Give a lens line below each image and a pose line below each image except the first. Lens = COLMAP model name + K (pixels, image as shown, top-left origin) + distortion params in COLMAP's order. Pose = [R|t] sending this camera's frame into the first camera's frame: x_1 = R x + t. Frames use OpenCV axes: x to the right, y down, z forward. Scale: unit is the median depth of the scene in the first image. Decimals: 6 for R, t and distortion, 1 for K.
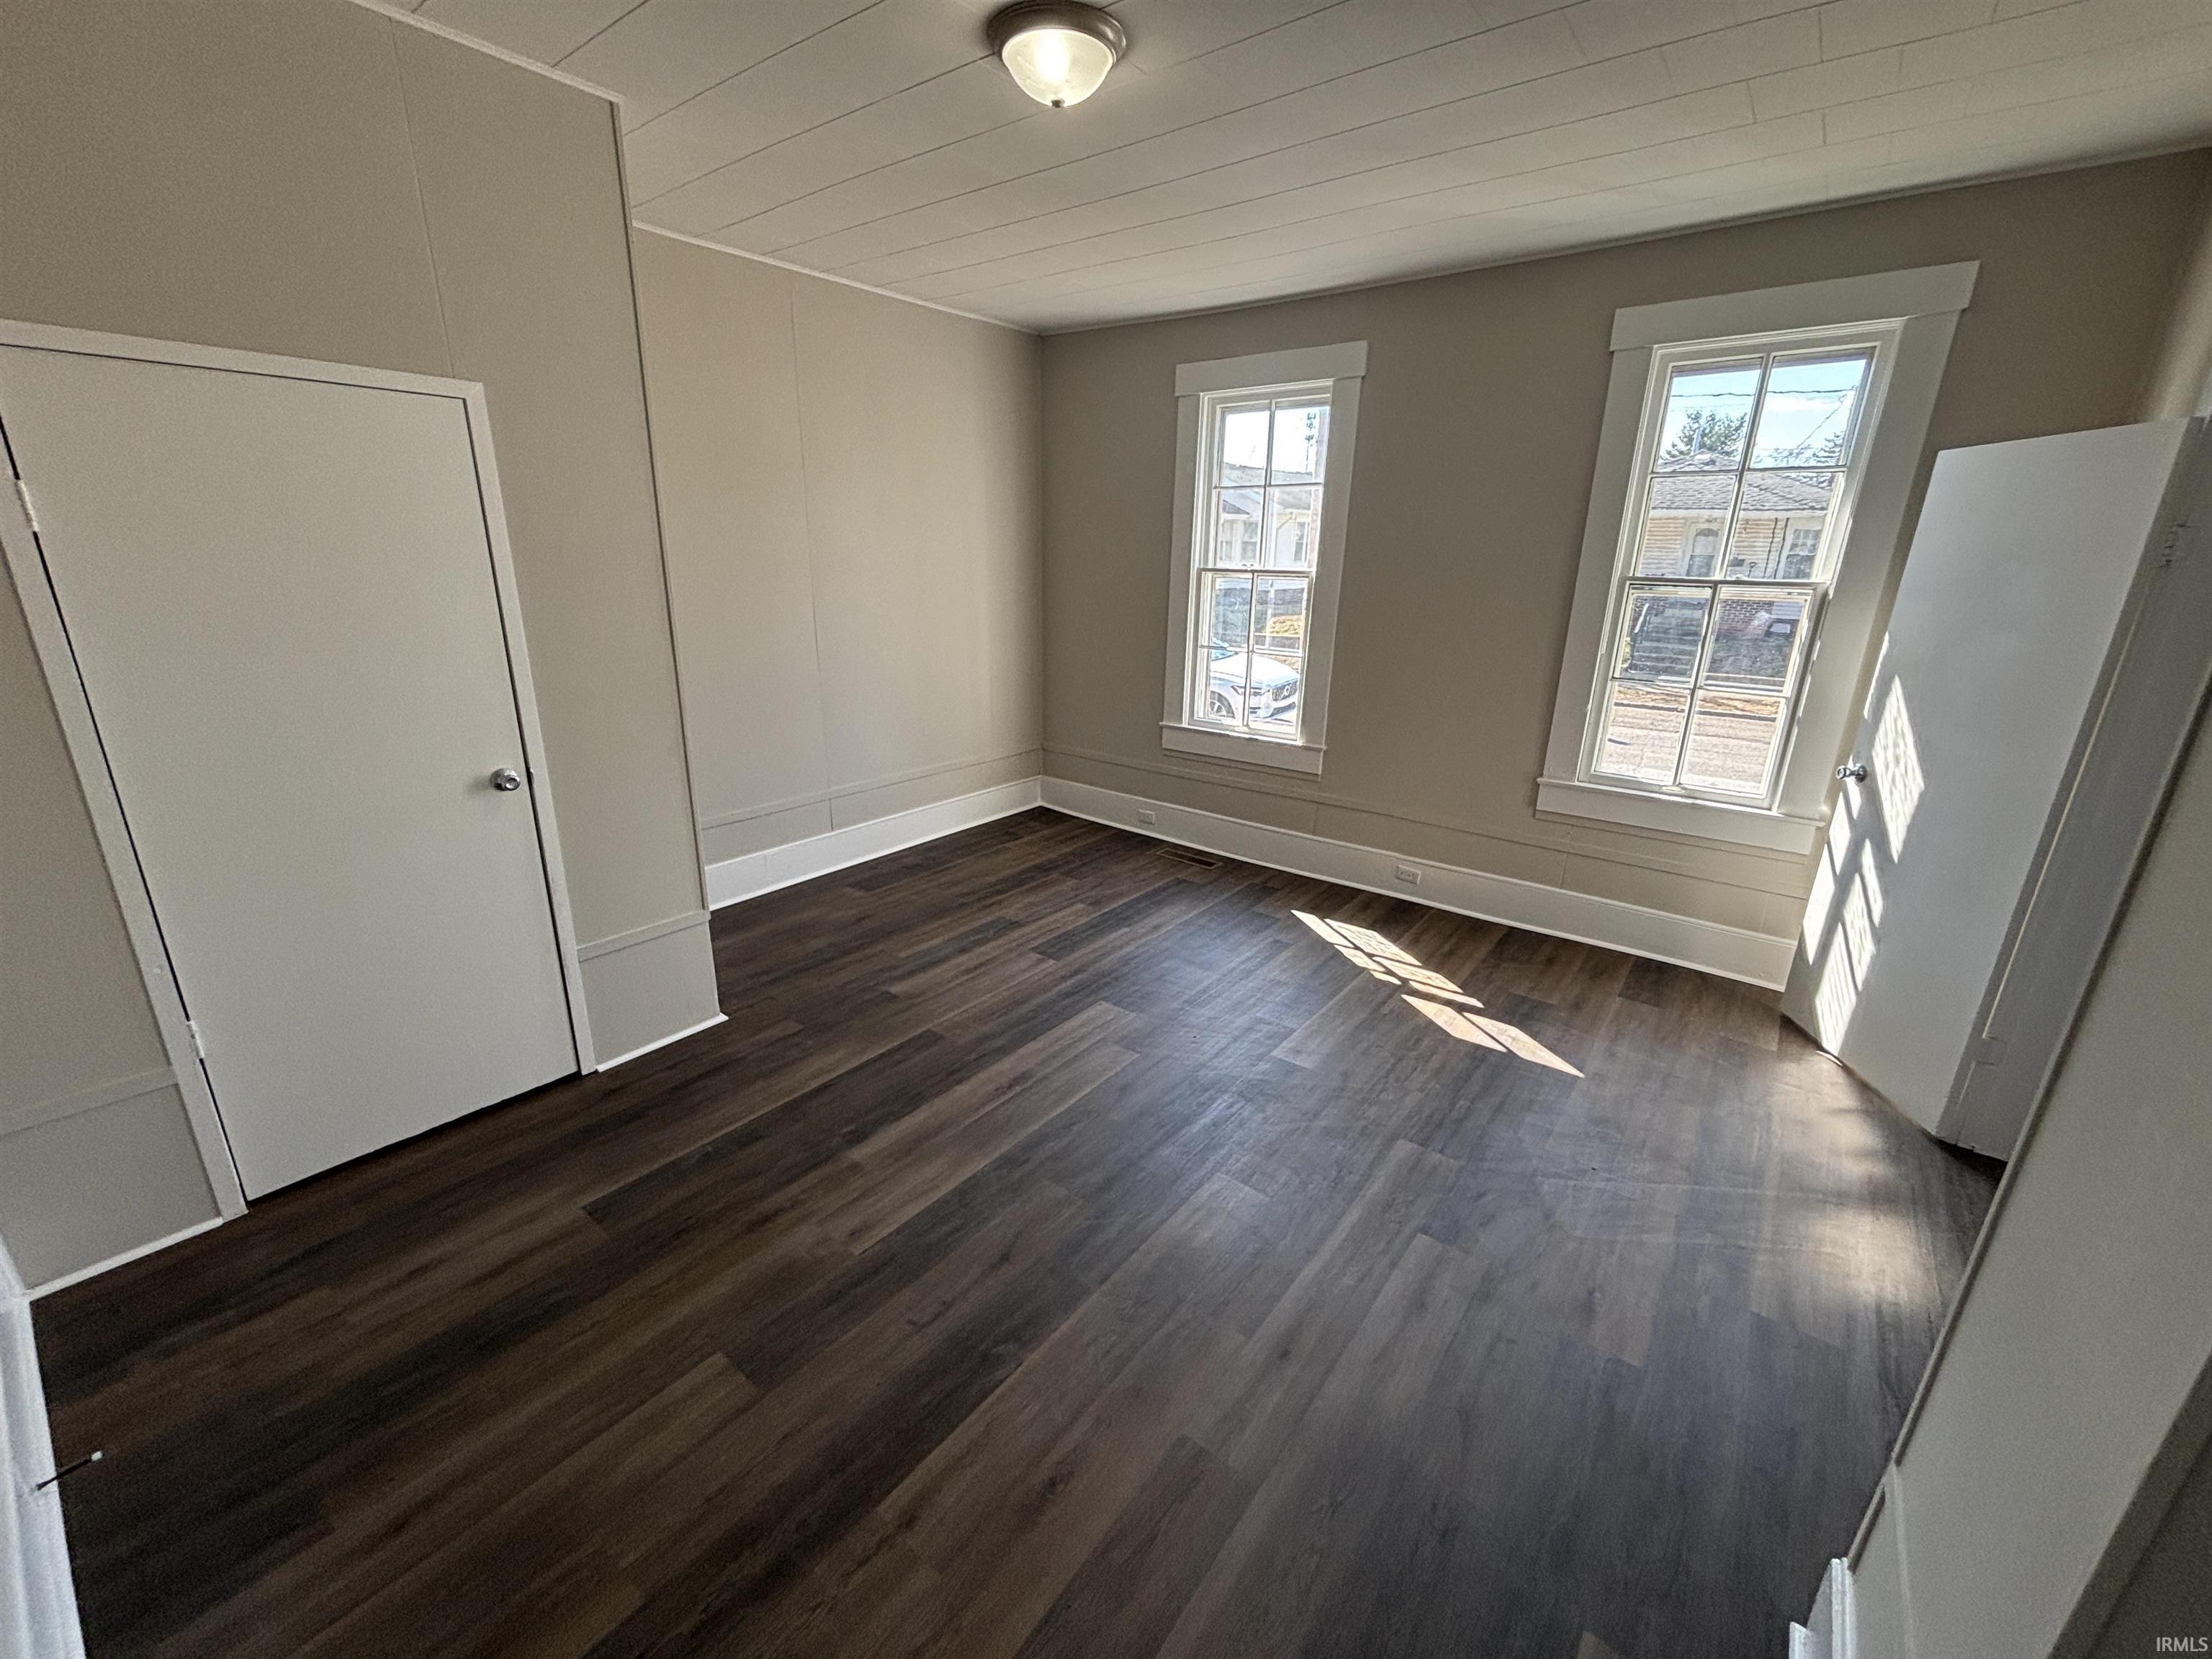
lens RADIAL K [[891.6, 0, 1105.6], [0, 891.6, 850.3], [0, 0, 1]] dist [0.001083, -0.001184]
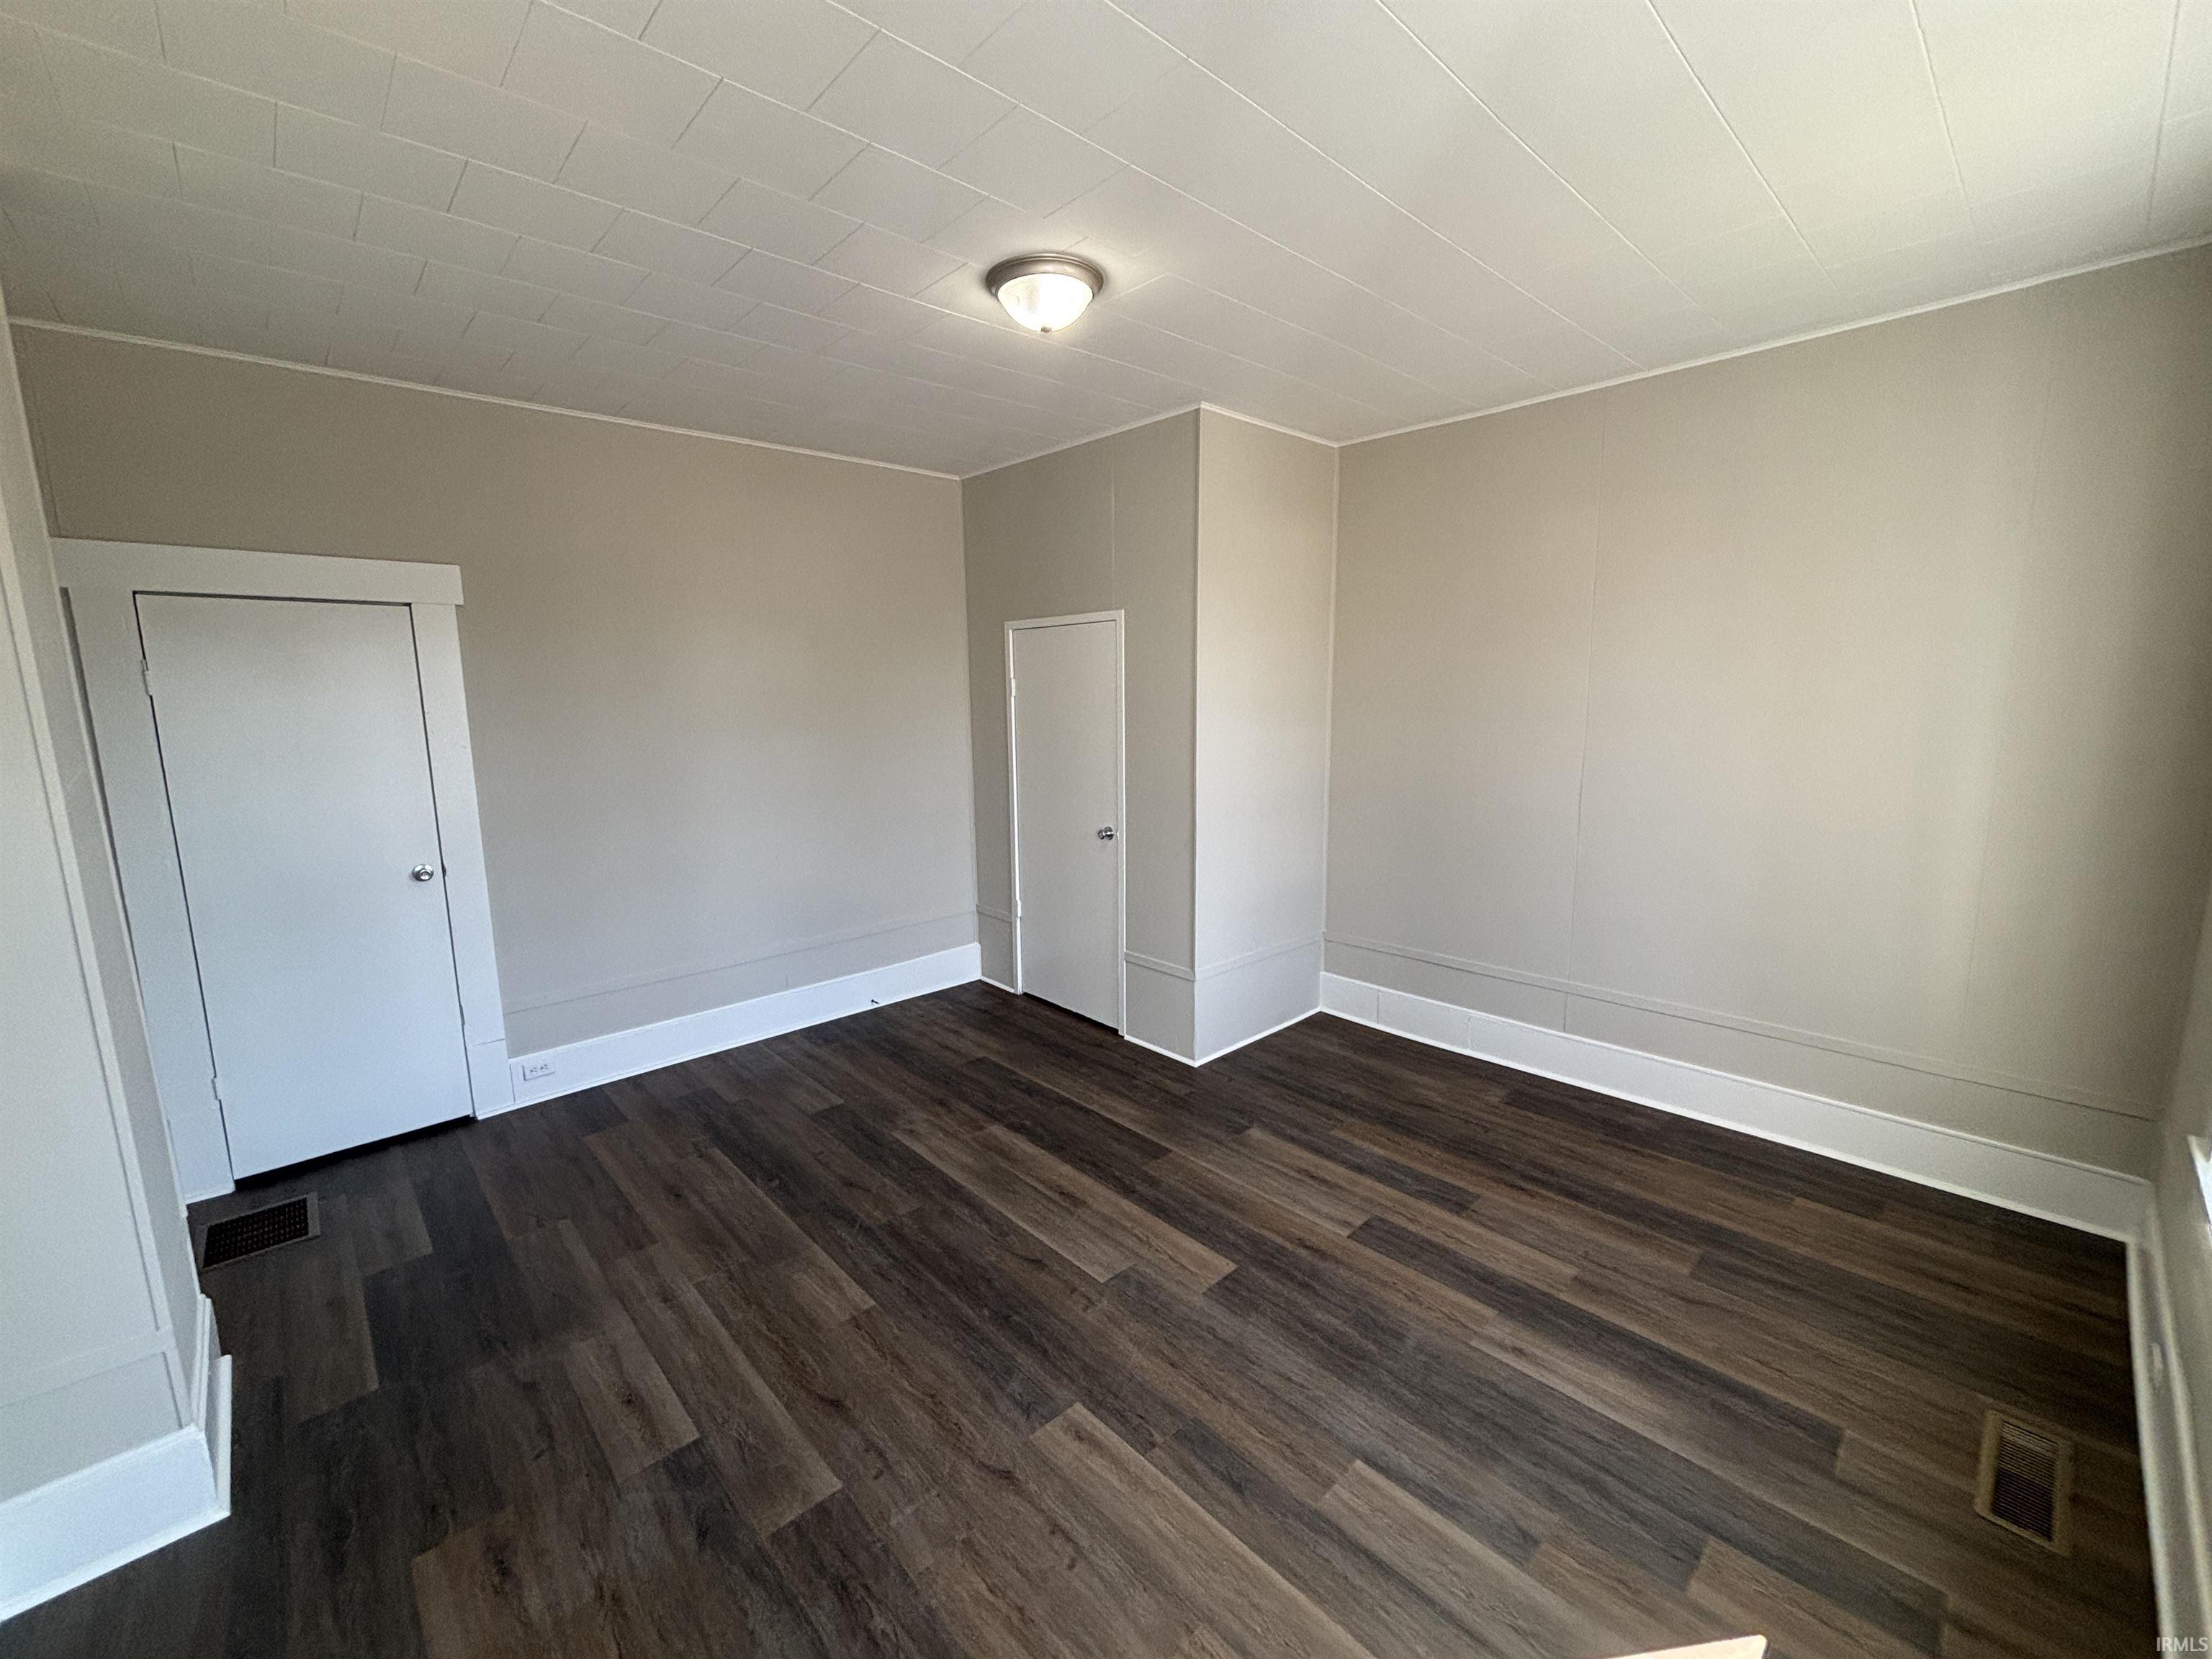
lens RADIAL K [[891.6, 0, 1089.0], [0, 891.6, 828.4], [0, 0, 1]] dist [0.001083, -0.001184]
pose [[-0.167973, 0.141278, -0.975615, 0.666003], [-0.305868, 0.933364, 0.187821, -0.268716], [0.937139, 0.329959, -0.113568, 0.784725]]
